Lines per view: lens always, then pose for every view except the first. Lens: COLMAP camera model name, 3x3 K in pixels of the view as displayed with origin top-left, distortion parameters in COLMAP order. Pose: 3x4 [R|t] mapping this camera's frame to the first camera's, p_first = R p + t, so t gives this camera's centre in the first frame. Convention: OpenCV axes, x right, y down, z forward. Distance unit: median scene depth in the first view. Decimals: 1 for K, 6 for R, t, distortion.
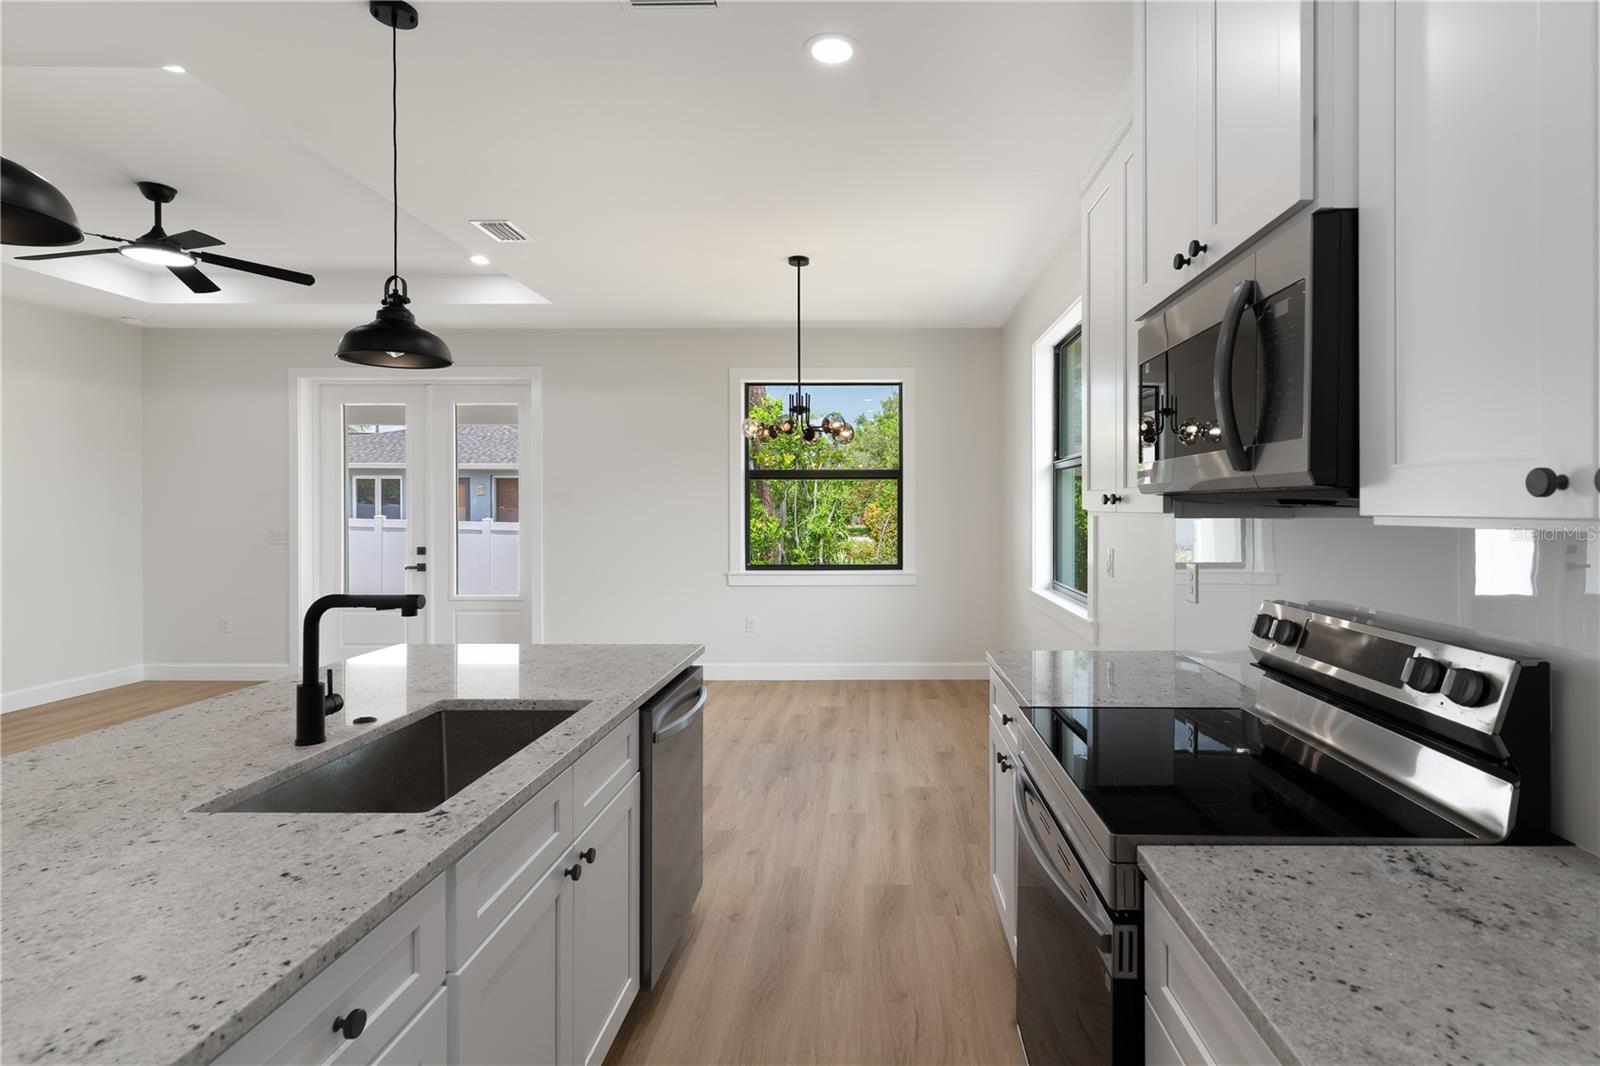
lens RADIAL K [[791.8, 0, 876.4], [0, 791.8, 514.4], [0, 0, 1]] dist [0.002179, -0.000747]
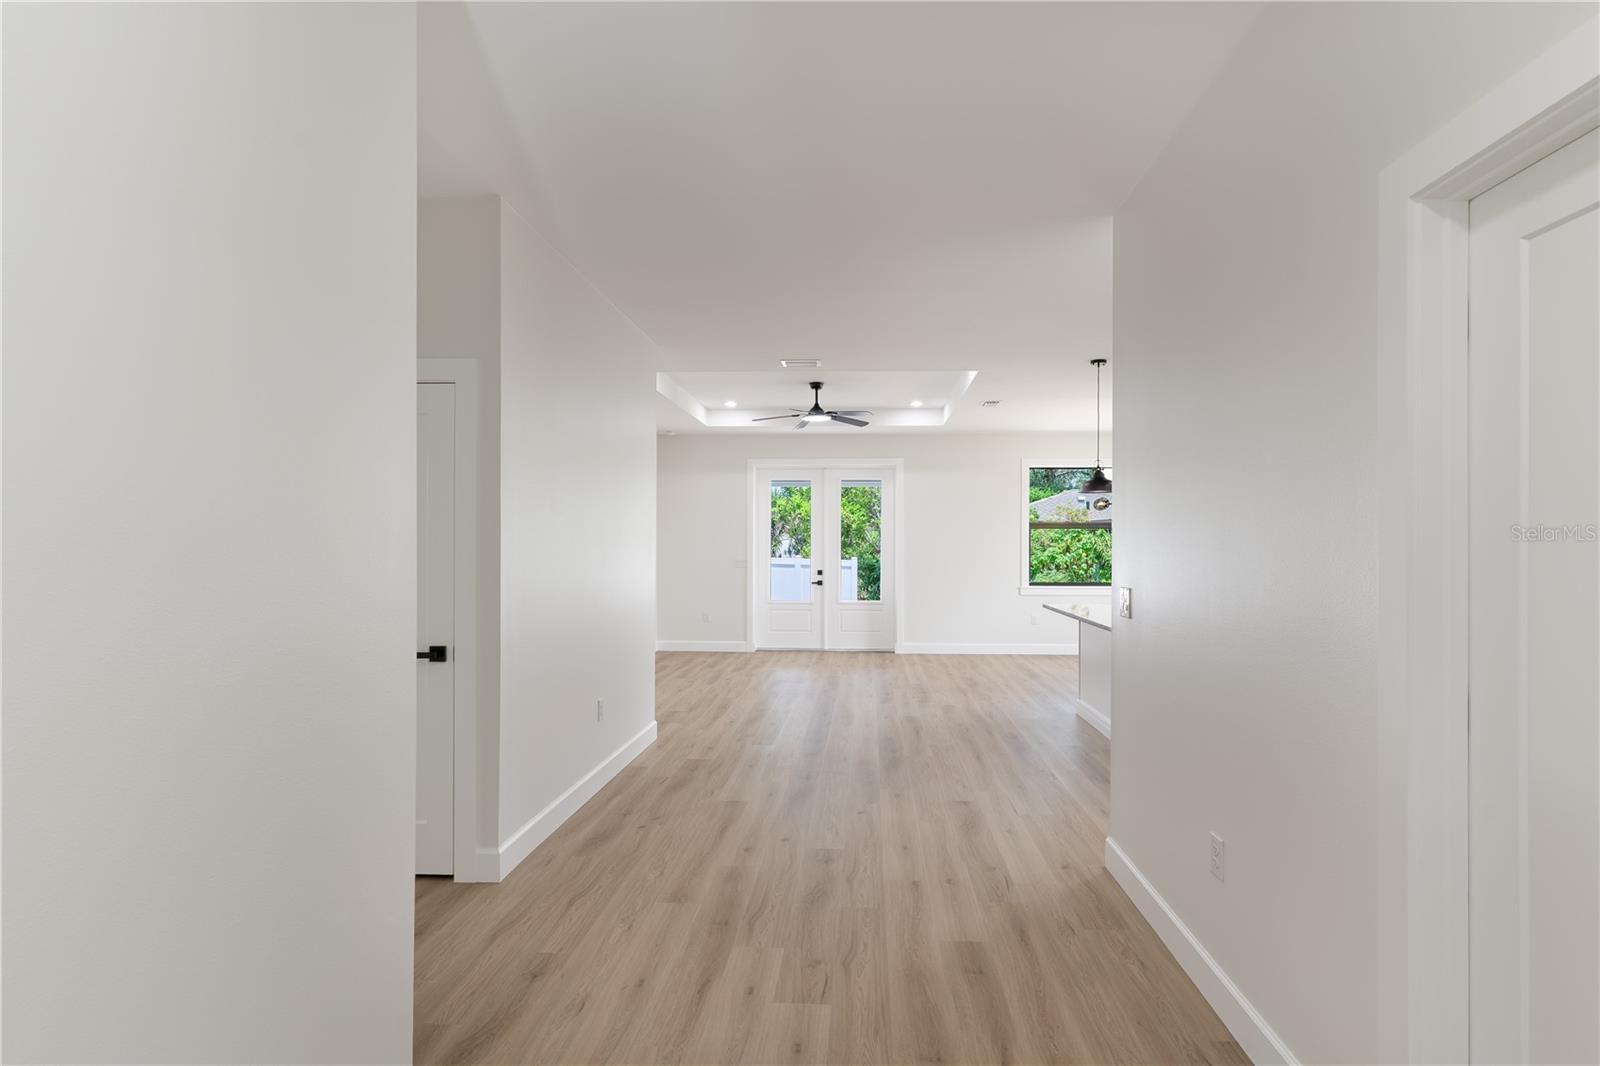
lens RADIAL K [[789.8, 0, 835.4], [0, 789.8, 548.4], [0, 0, 1]] dist [0.000361, 0.000035]
pose [[0.999054, 0.002791, -0.043393, -0.956604], [-0.003016, 0.999982, -0.005112, 0.010706], [0.043378, 0.005238, 0.999045, -1.185636]]
